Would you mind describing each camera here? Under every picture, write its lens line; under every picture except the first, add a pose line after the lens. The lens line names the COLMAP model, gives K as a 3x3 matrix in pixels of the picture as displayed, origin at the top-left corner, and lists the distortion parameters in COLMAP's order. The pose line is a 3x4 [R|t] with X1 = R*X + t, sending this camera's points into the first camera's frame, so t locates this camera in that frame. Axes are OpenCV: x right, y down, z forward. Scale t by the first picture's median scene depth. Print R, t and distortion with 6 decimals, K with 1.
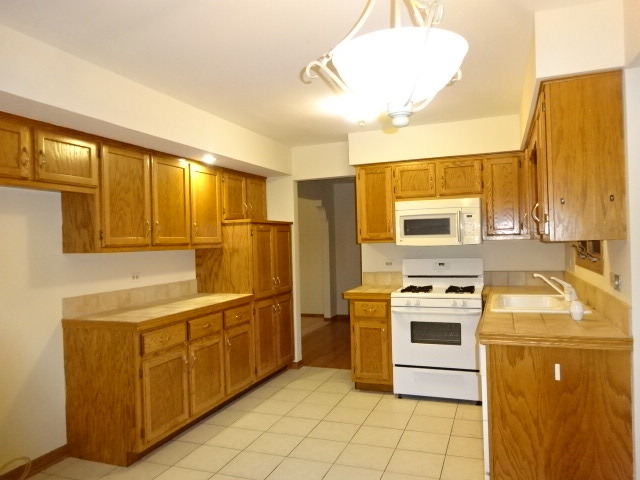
lens RADIAL K [[470.8, 0, 320.0], [0, 470.8, 240.0], [0, 0, 1]] dist [-0.002372, 0.002634]
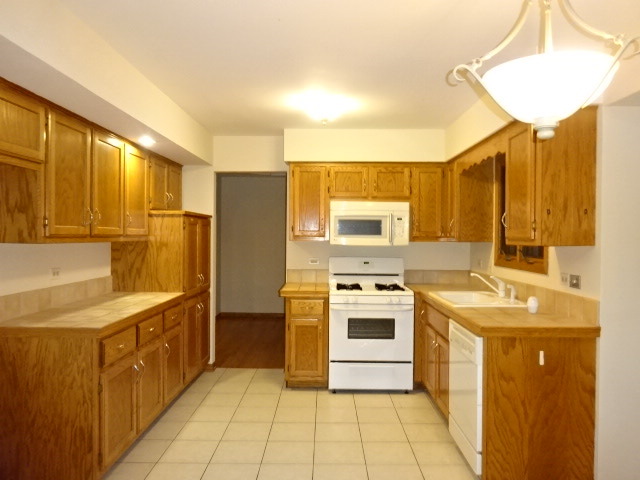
lens RADIAL K [[470.8, 0, 320.0], [0, 470.8, 240.0], [0, 0, 1]] dist [-0.002372, 0.002634]
pose [[0.937129, 0.032120, 0.347502, -0.234122], [-0.034369, 0.999409, 0.000311, 0.003336], [-0.347287, -0.012235, 0.937679, 0.054721]]
